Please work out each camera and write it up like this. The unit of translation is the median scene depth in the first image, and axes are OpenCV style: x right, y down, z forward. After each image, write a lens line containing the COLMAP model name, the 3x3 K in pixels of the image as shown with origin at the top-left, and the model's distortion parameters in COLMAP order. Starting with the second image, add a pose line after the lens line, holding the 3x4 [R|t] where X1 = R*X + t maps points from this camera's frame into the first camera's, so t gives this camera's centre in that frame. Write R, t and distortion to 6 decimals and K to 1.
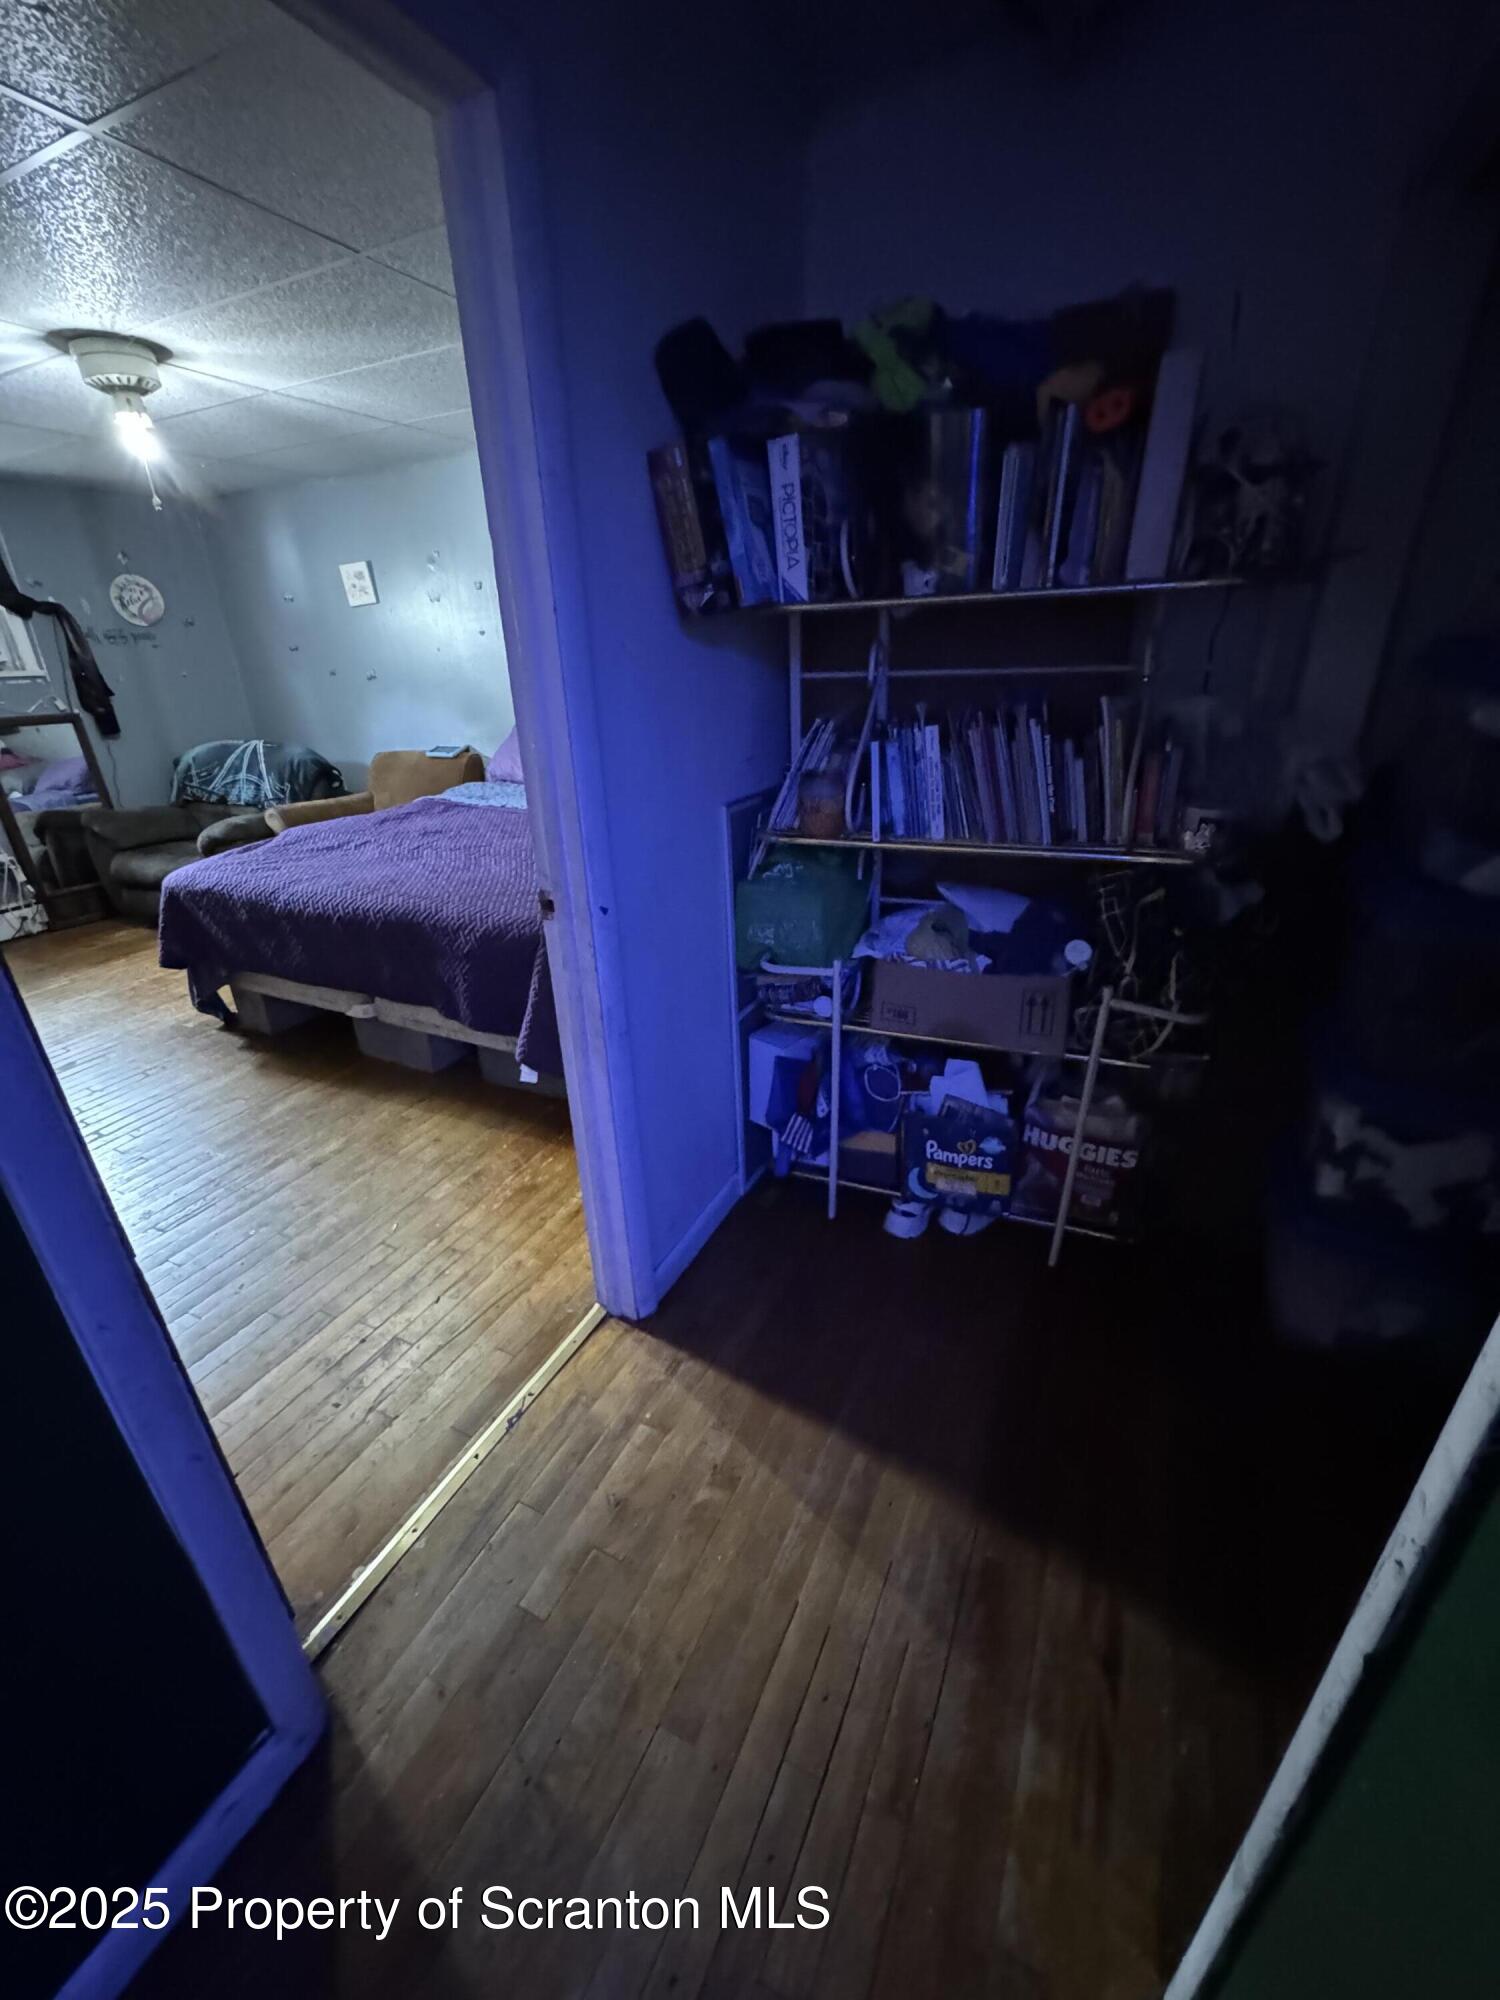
lens RADIAL K [[799.9, 0, 761.4], [0, 799.9, 1007.6], [0, 0, 1]] dist [-0.011616, 0.000064]
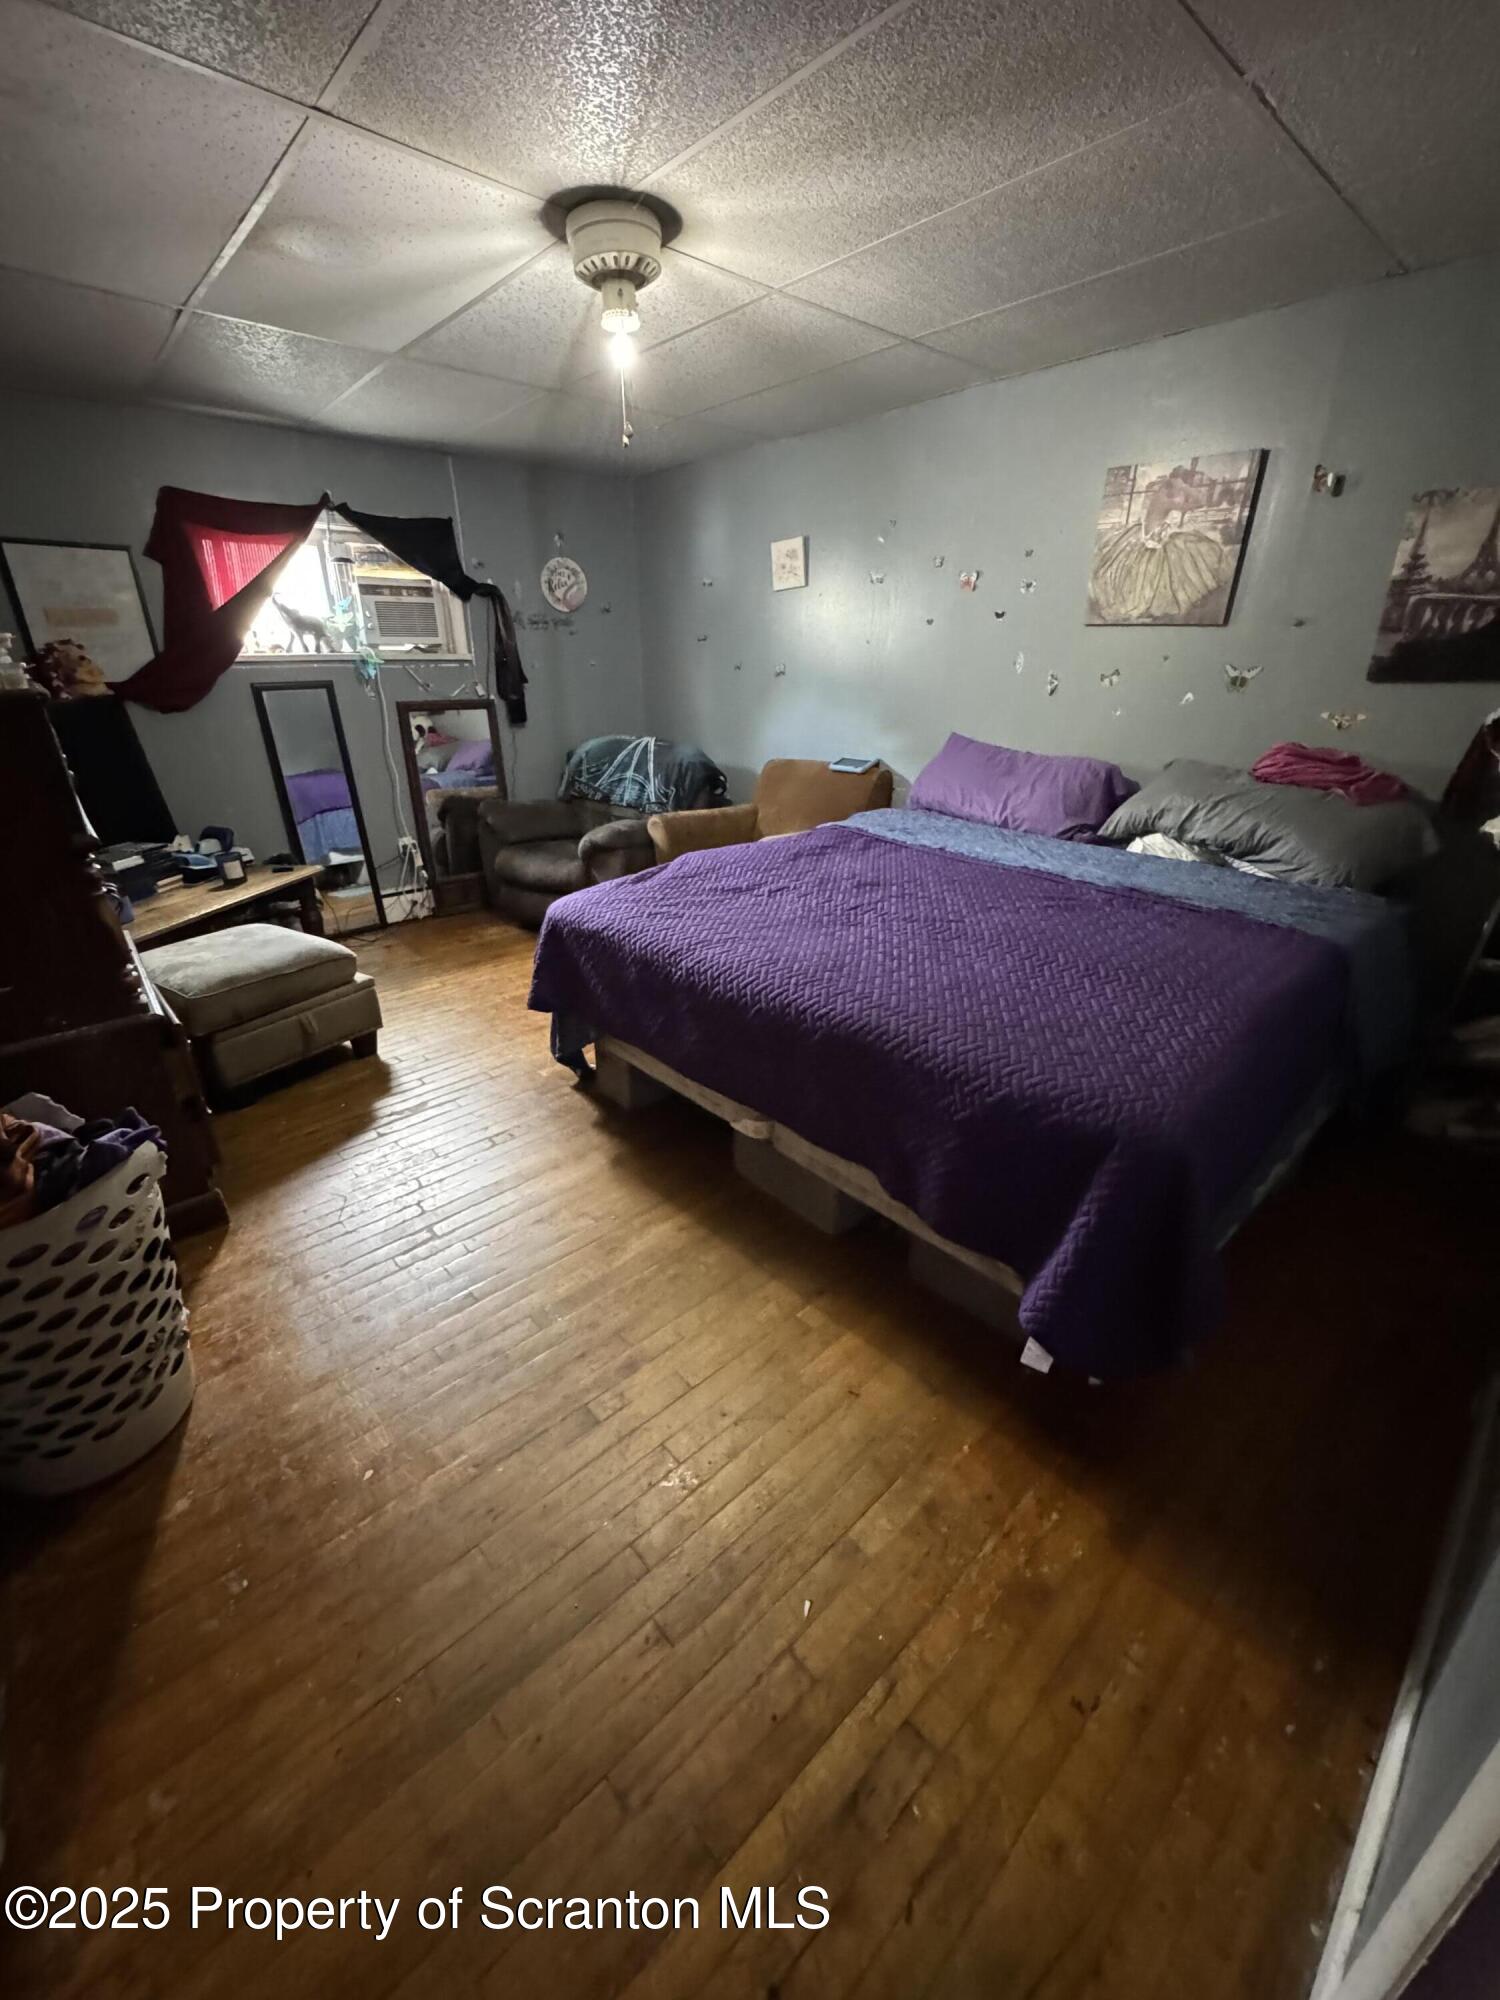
lens RADIAL K [[799.9, 0, 748.8], [0, 799.9, 1005.9], [0, 0, 1]] dist [-0.011616, 0.000064]
pose [[0.925375, 0.170028, -0.338781, -0.188425], [-0.173072, 0.984676, 0.021448, -0.081409], [0.337236, 0.038786, 0.940621, 0.211745]]
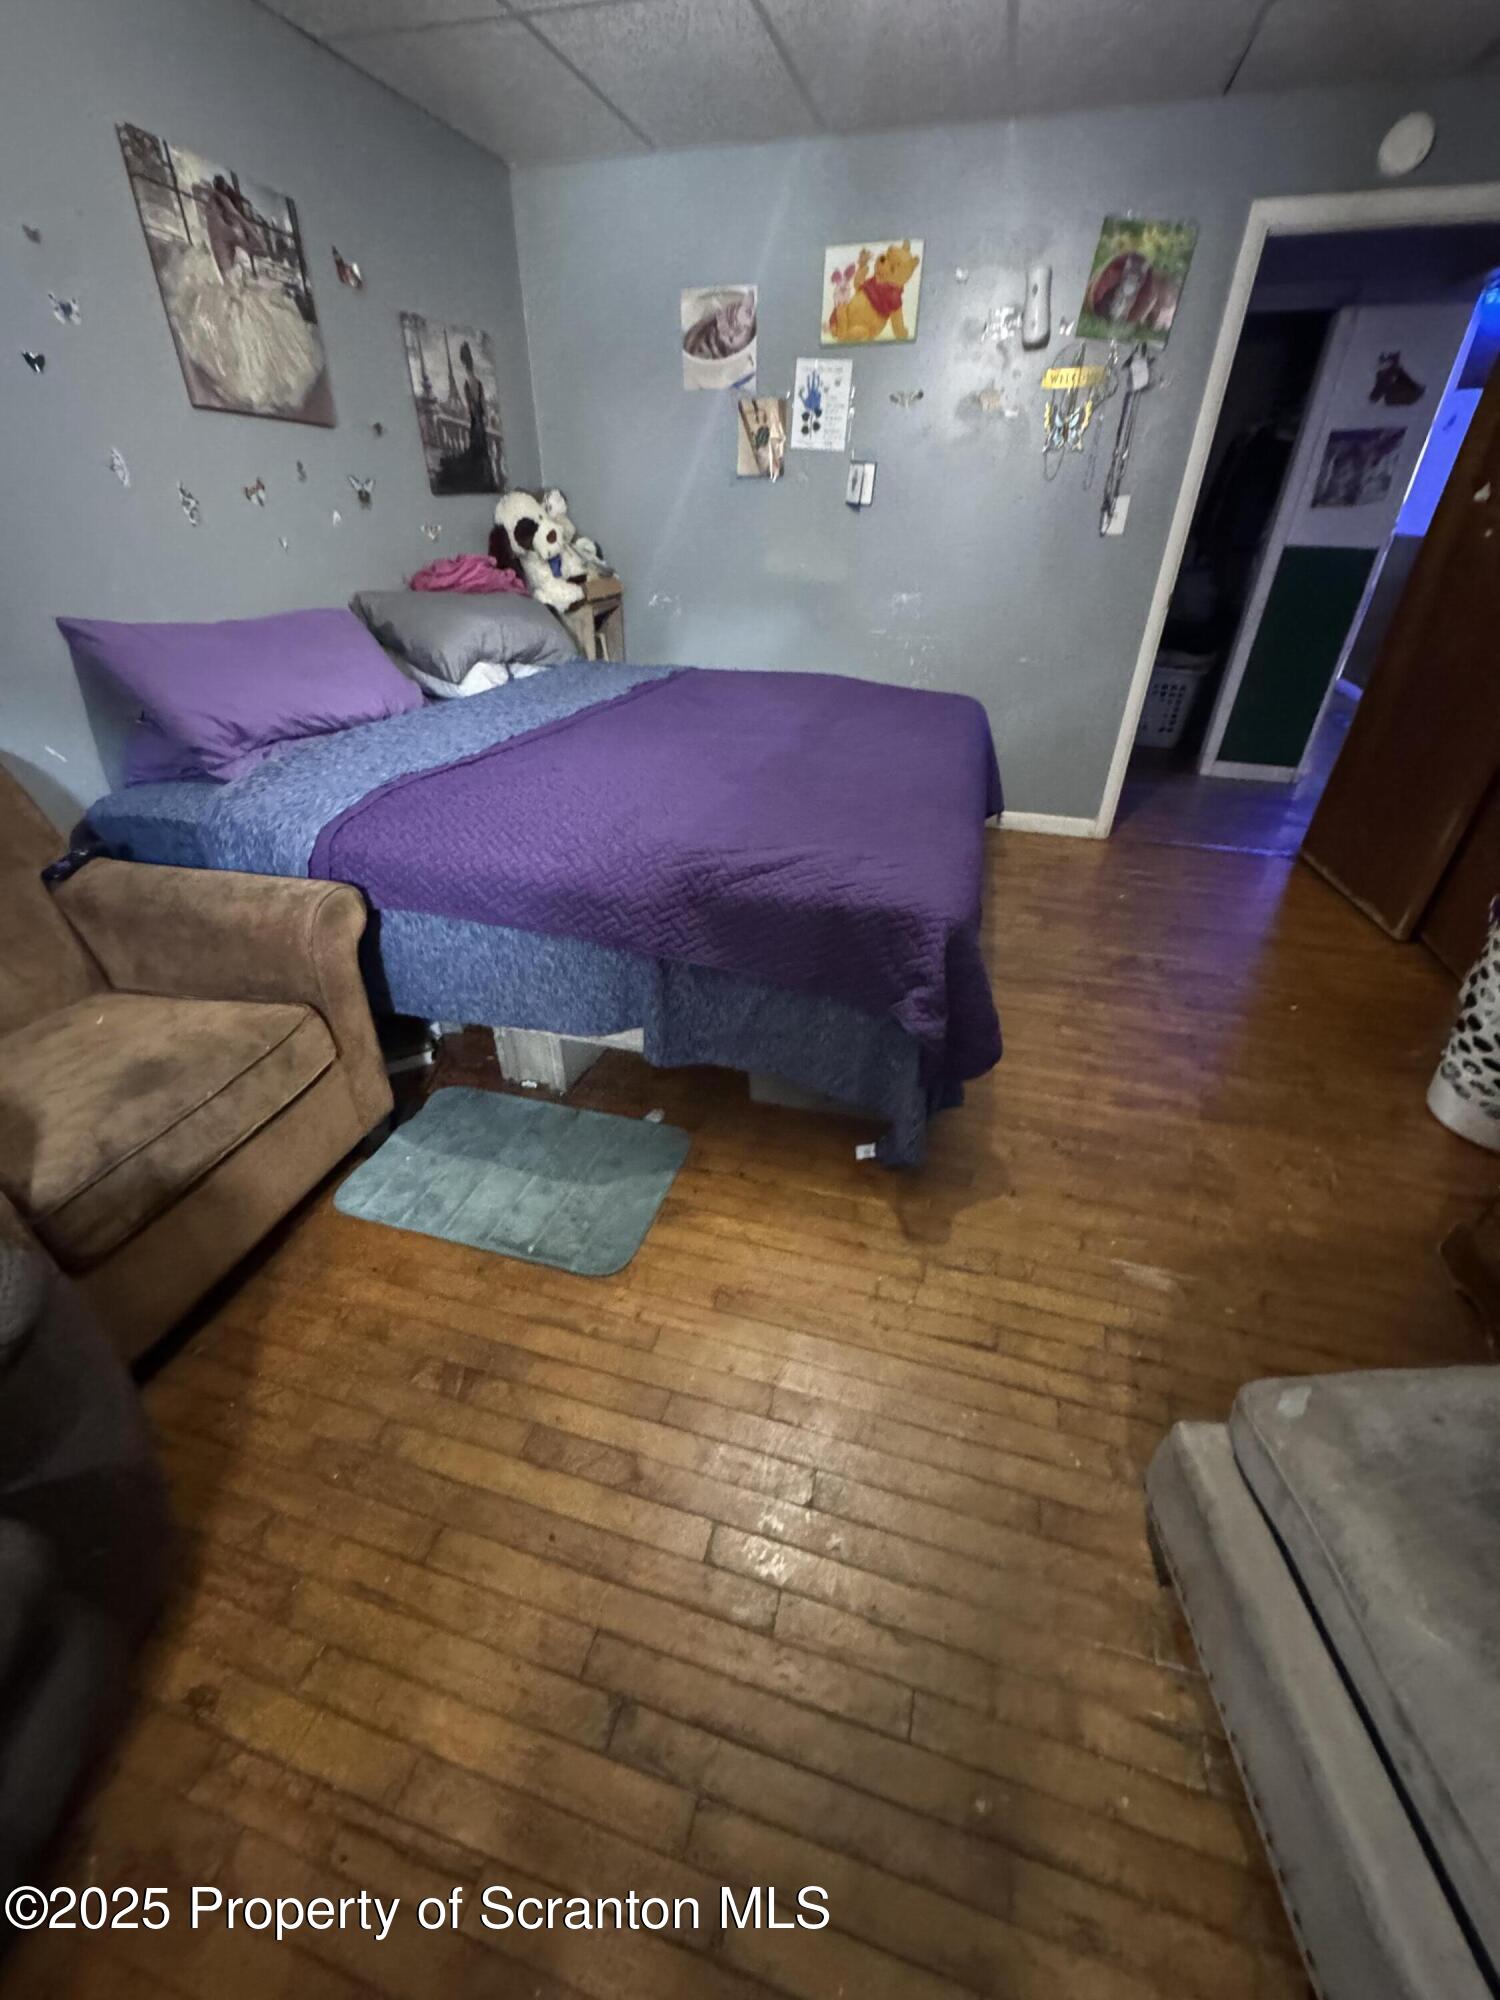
lens RADIAL K [[799.9, 0, 751.2], [0, 799.9, 992.4], [0, 0, 1]] dist [-0.011616, 0.000064]
pose [[-0.160689, -0.498938, 0.851610, -0.808905], [0.397578, 0.757006, 0.518530, -0.300284], [-0.903388, 0.421904, 0.076724, 0.773821]]
